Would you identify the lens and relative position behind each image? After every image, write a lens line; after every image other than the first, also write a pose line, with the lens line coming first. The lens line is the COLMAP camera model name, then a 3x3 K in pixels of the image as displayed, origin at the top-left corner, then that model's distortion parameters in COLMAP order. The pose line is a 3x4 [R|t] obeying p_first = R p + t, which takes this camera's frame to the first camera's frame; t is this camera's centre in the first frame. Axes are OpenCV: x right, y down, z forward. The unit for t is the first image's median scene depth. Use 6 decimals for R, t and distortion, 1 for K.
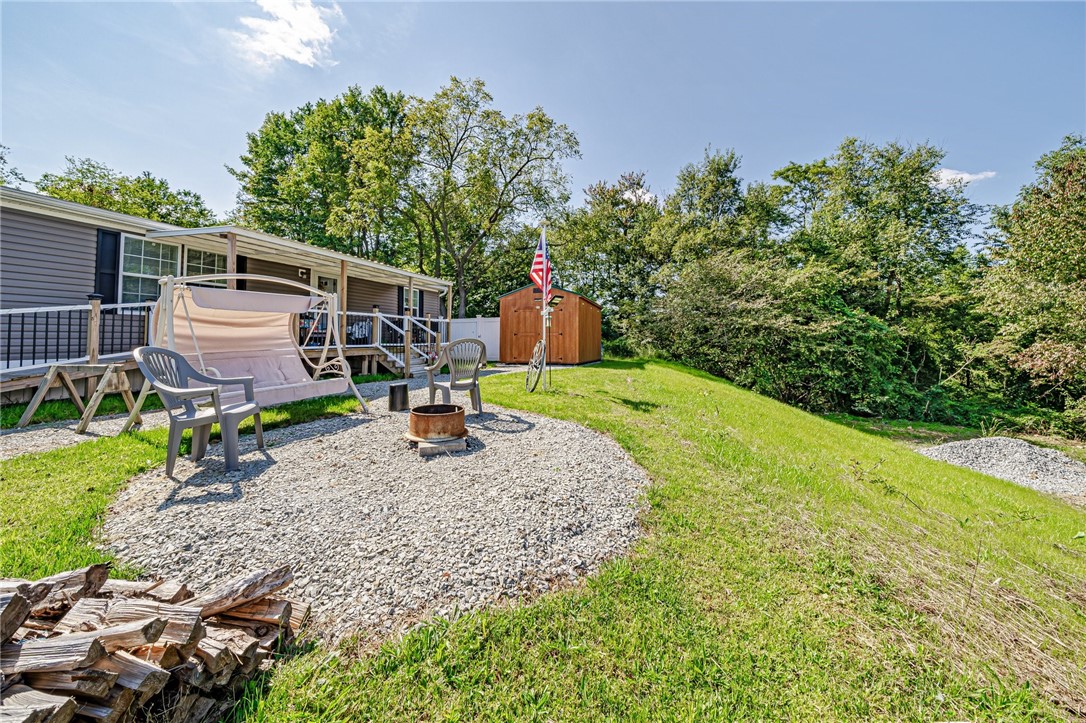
lens RADIAL K [[370.2, 0, 540.4], [0, 370.2, 315.2], [0, 0, 1]] dist [-0.000563, -0.000019]
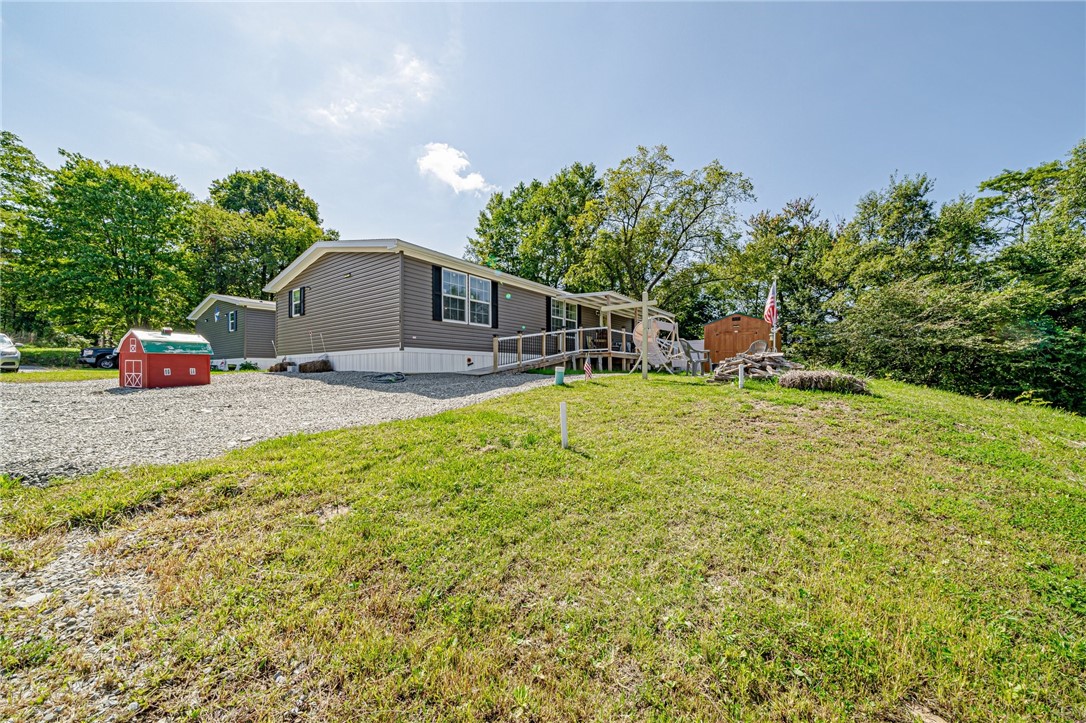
lens RADIAL K [[379.6, 0, 540.7], [0, 379.6, 367.0], [0, 0, 1]] dist [-0.001873, -0.000139]
pose [[0.951924, 0.005761, -0.306279, -0.156048], [0.010017, 0.998703, 0.049918, 0.018045], [0.306169, -0.050586, 0.950632, -0.326780]]
